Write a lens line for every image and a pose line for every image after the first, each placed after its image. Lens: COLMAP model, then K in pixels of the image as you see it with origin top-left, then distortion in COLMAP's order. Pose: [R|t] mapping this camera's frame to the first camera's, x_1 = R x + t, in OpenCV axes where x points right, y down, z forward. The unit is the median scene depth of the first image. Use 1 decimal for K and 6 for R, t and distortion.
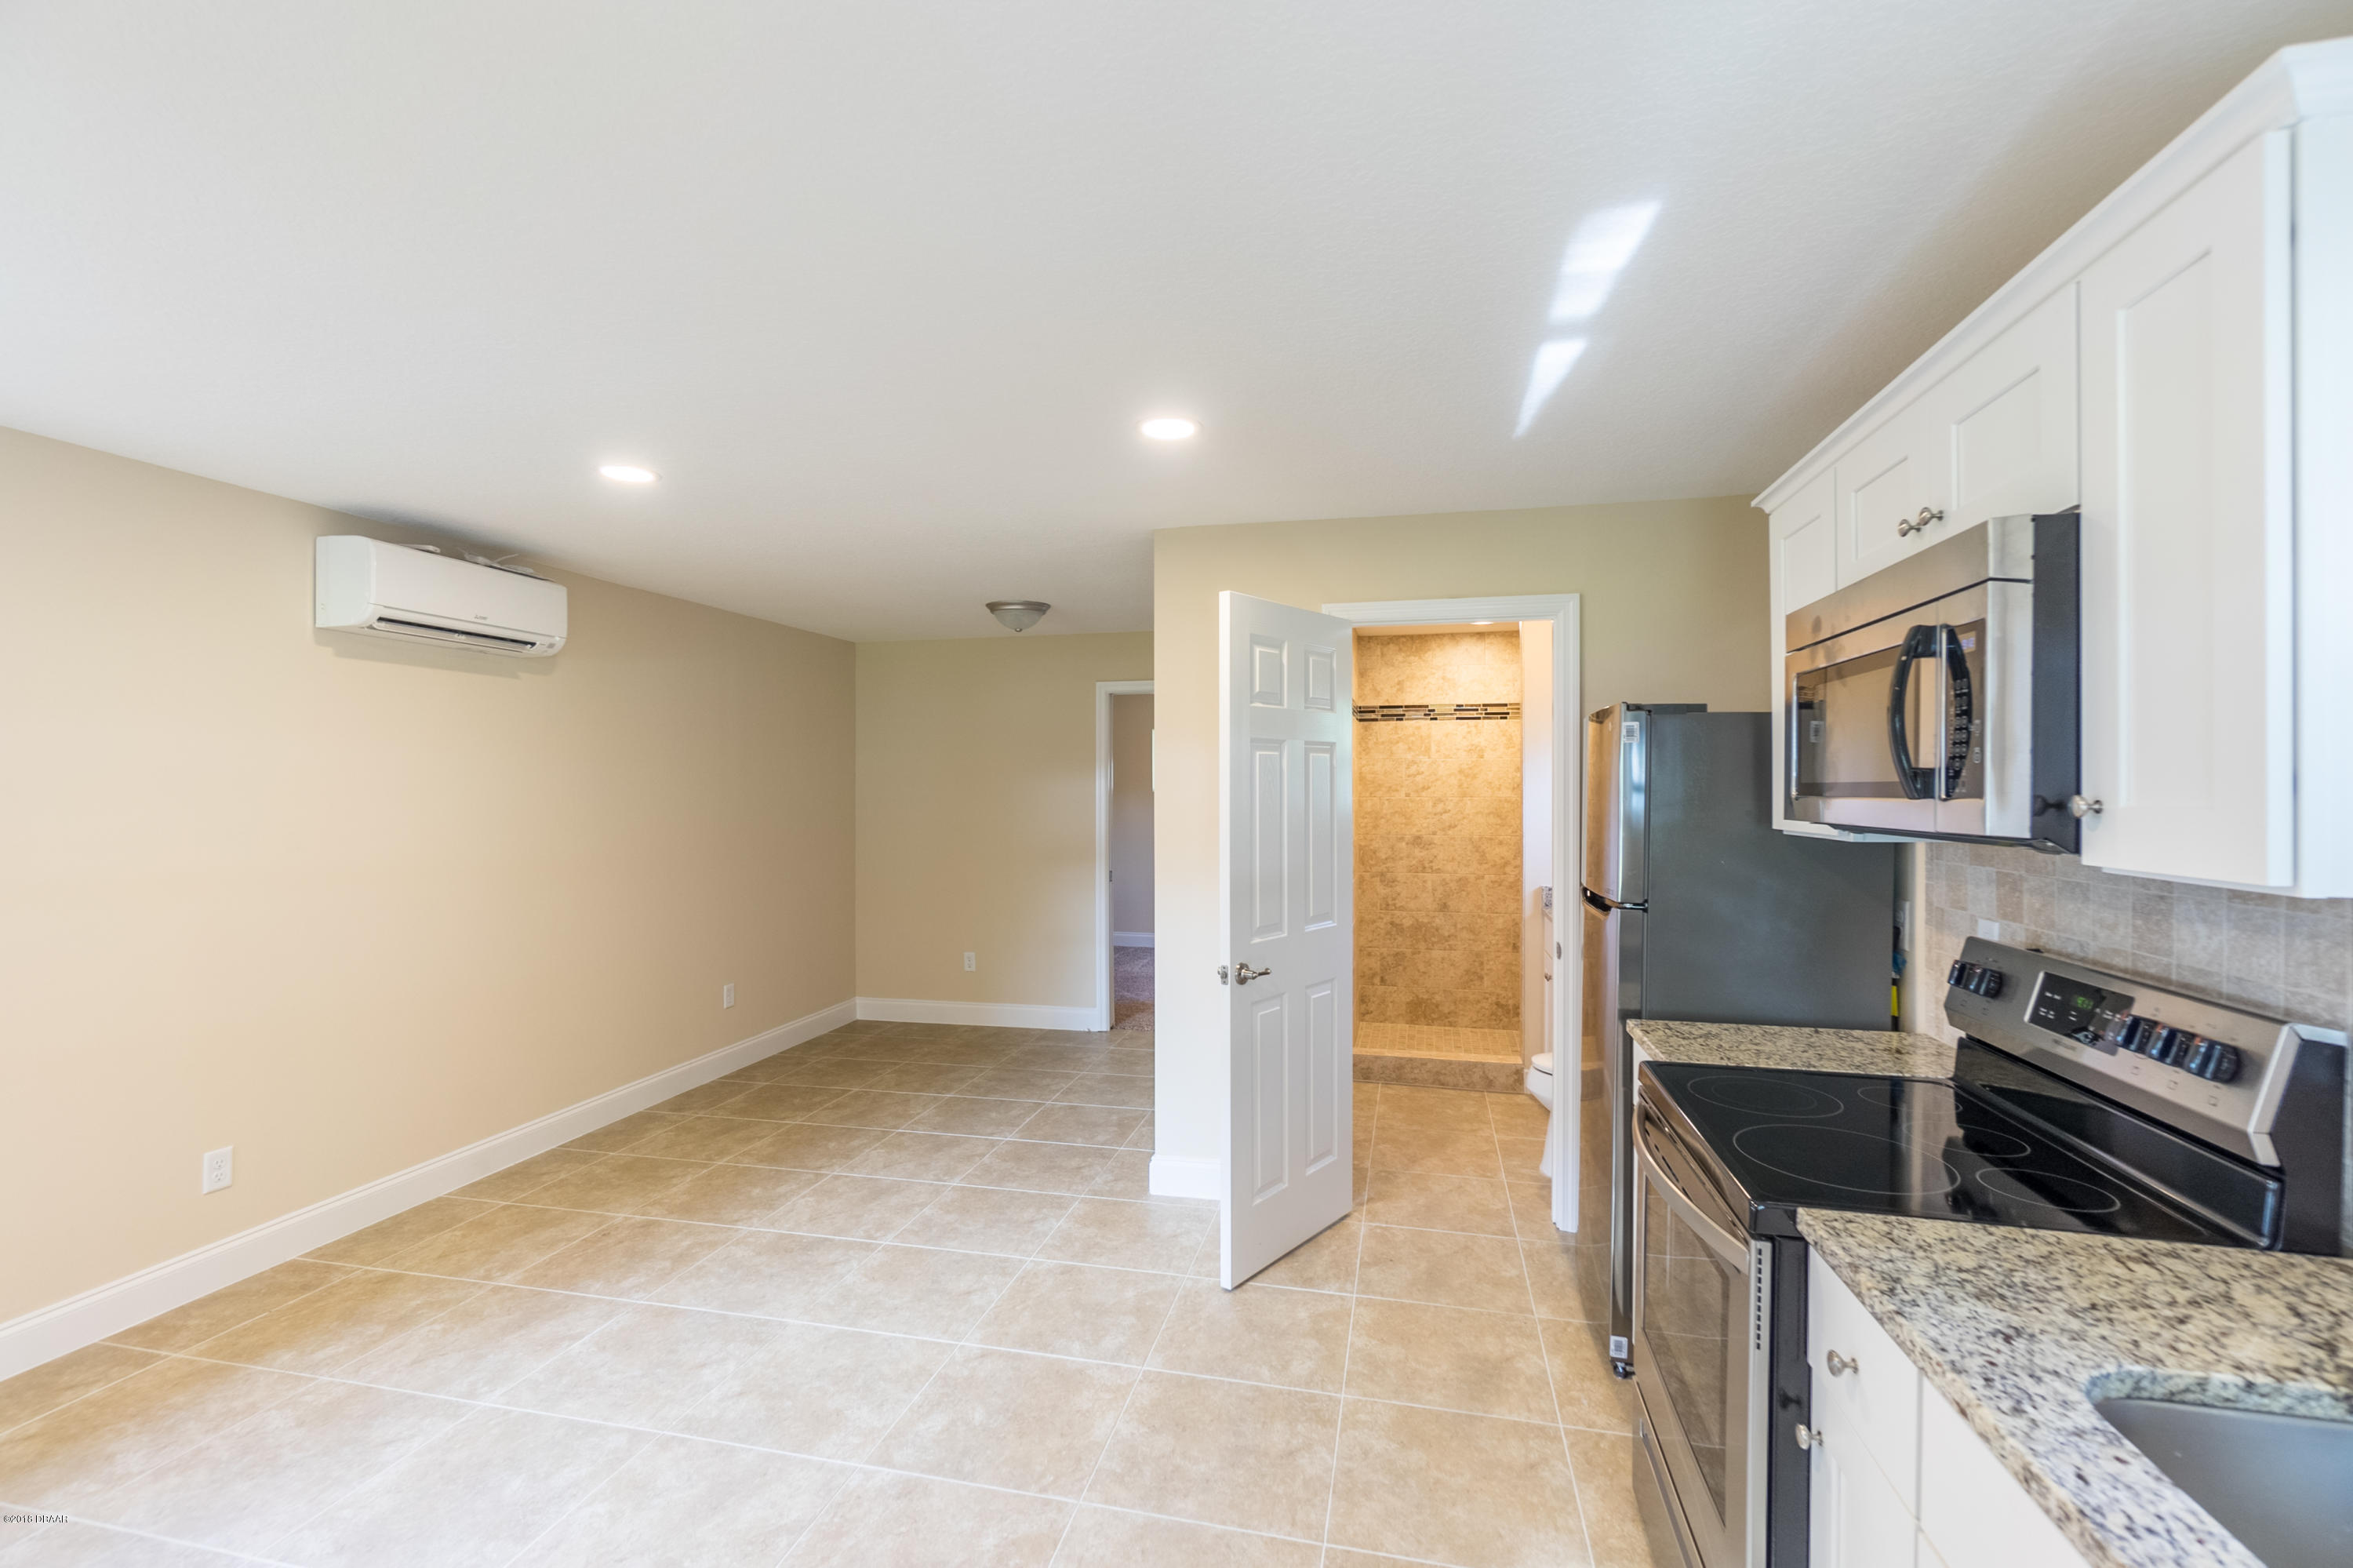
lens RADIAL K [[1023.6, 0, 1155.8], [0, 1023.6, 796.0], [0, 0, 1]] dist [-0.002684, 0.000722]
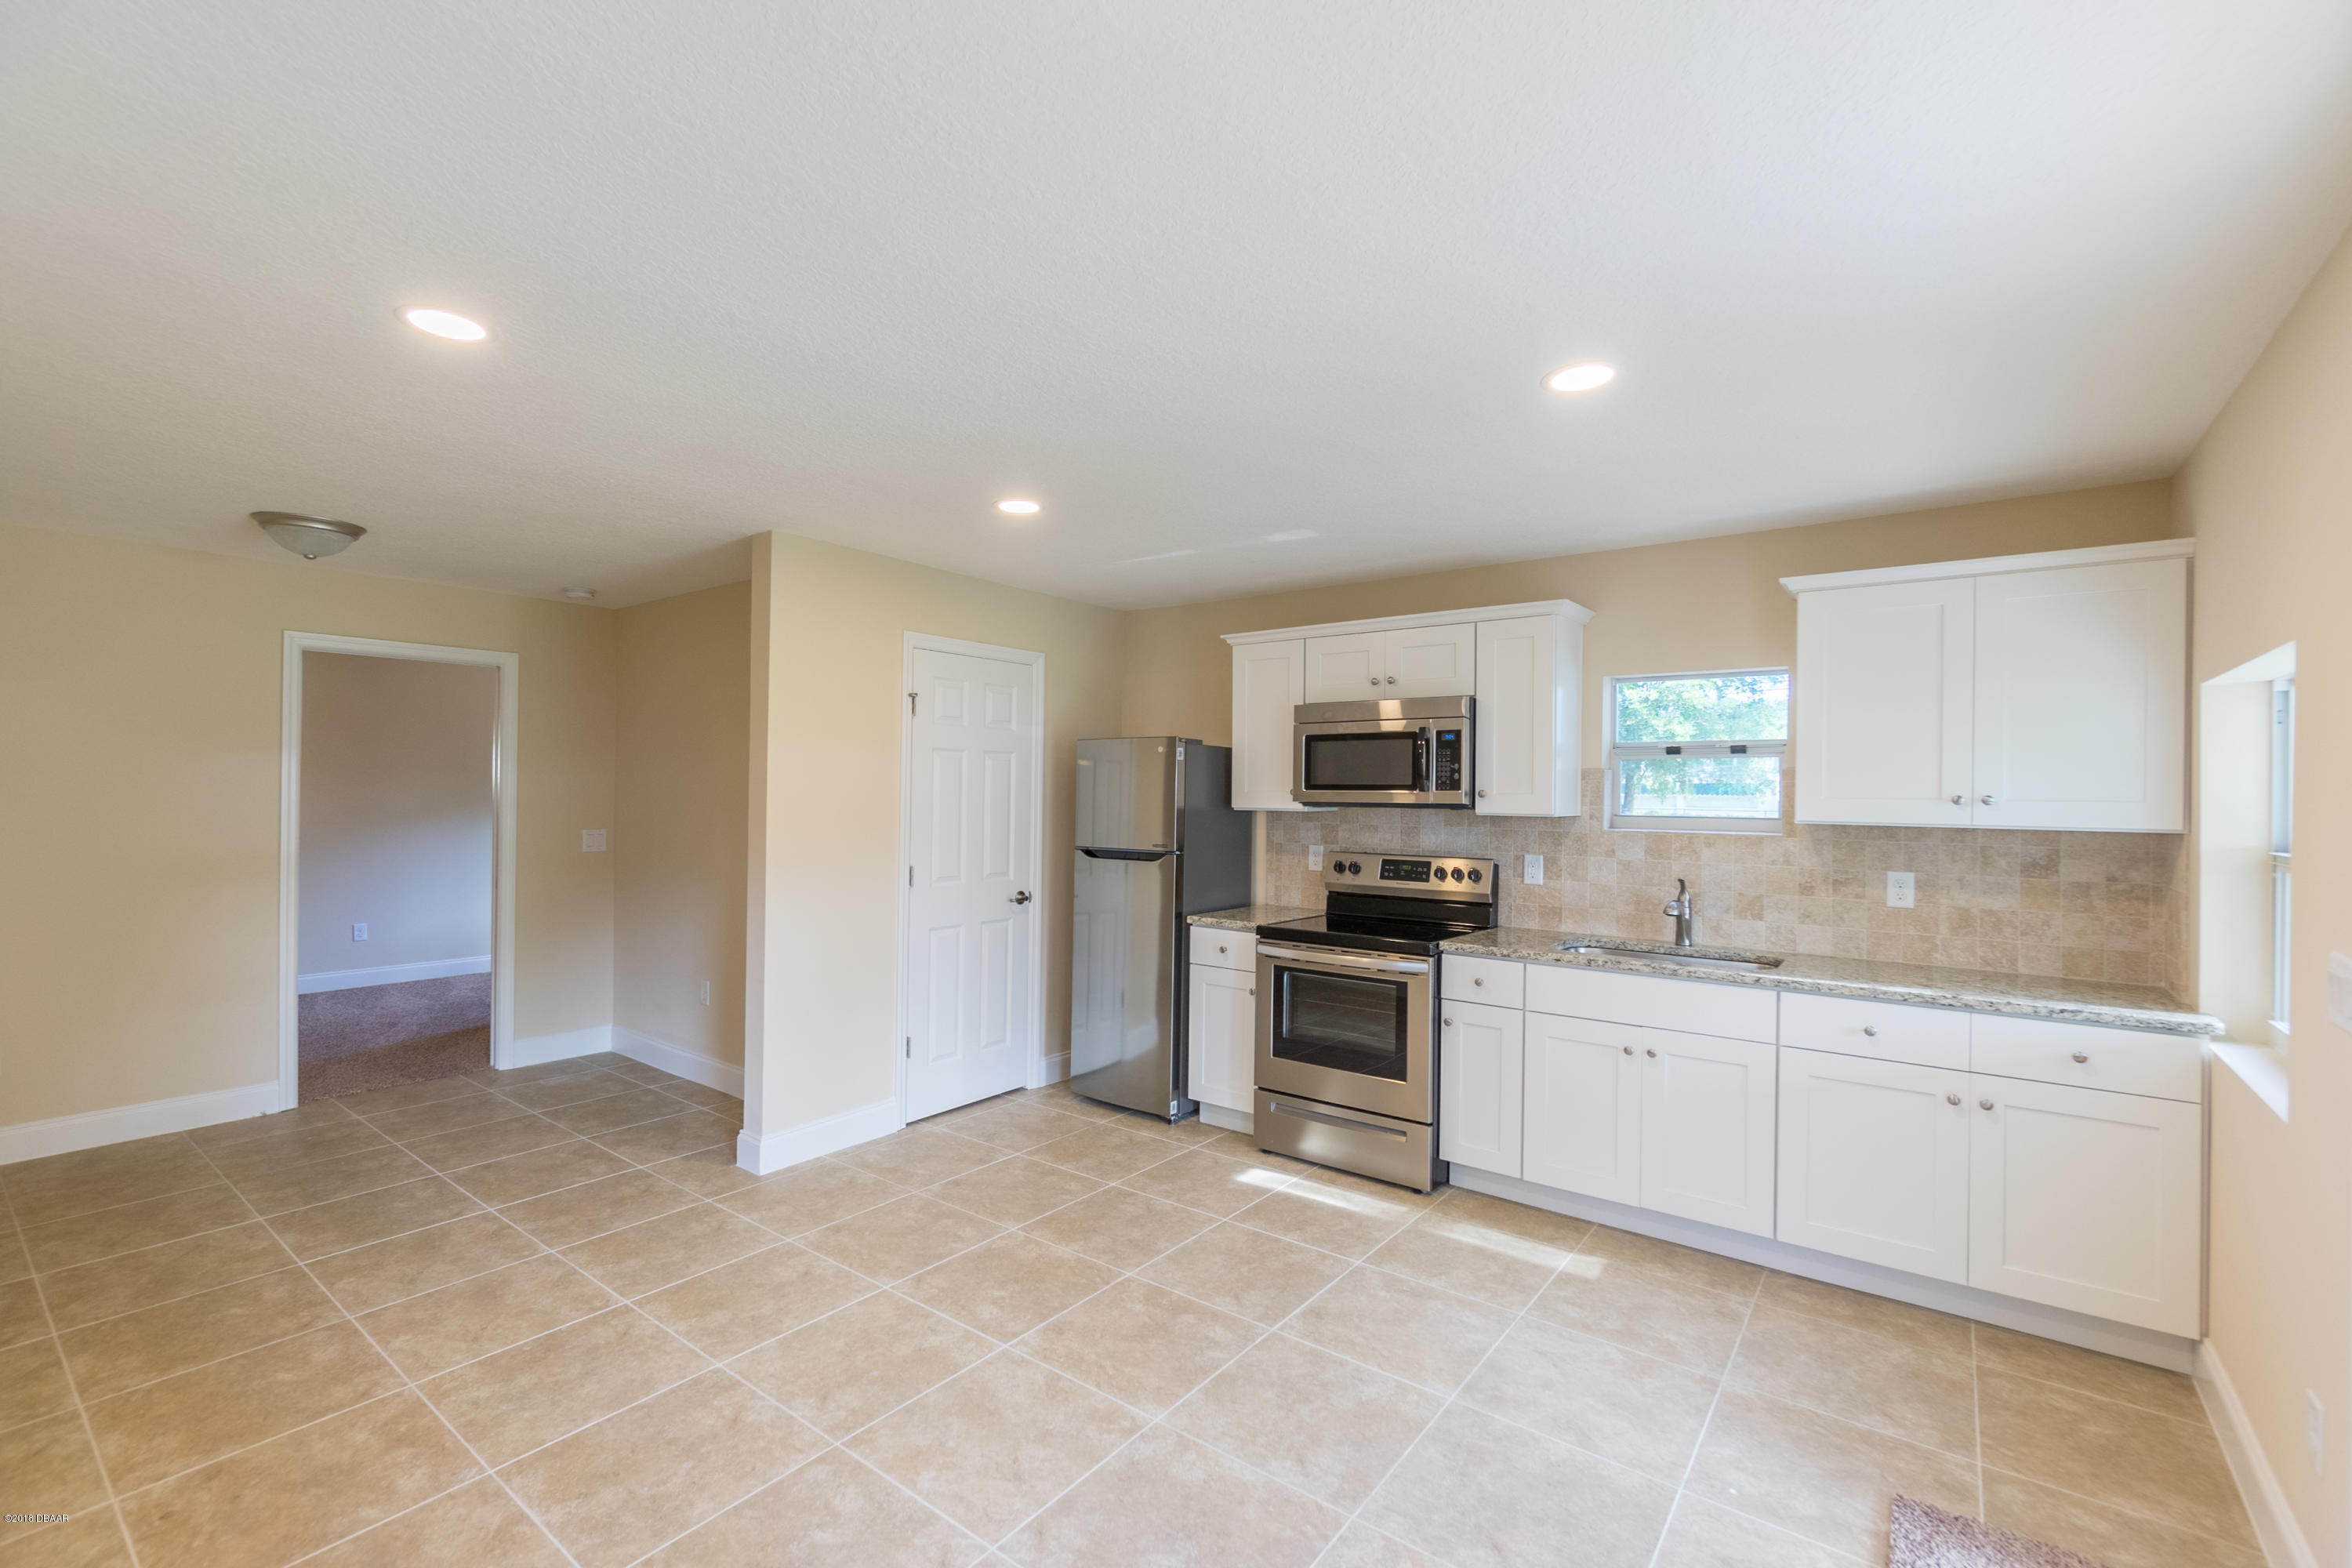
lens RADIAL K [[1025.2, 0, 1191.0], [0, 1025.2, 786.1], [0, 0, 1]] dist [0.000224, -0.000208]
pose [[0.390707, 0.011518, 0.920443, -1.114627], [-0.002990, 0.999932, -0.011243, 0.012329], [-0.920510, 0.001641, 0.390715, 0.282424]]
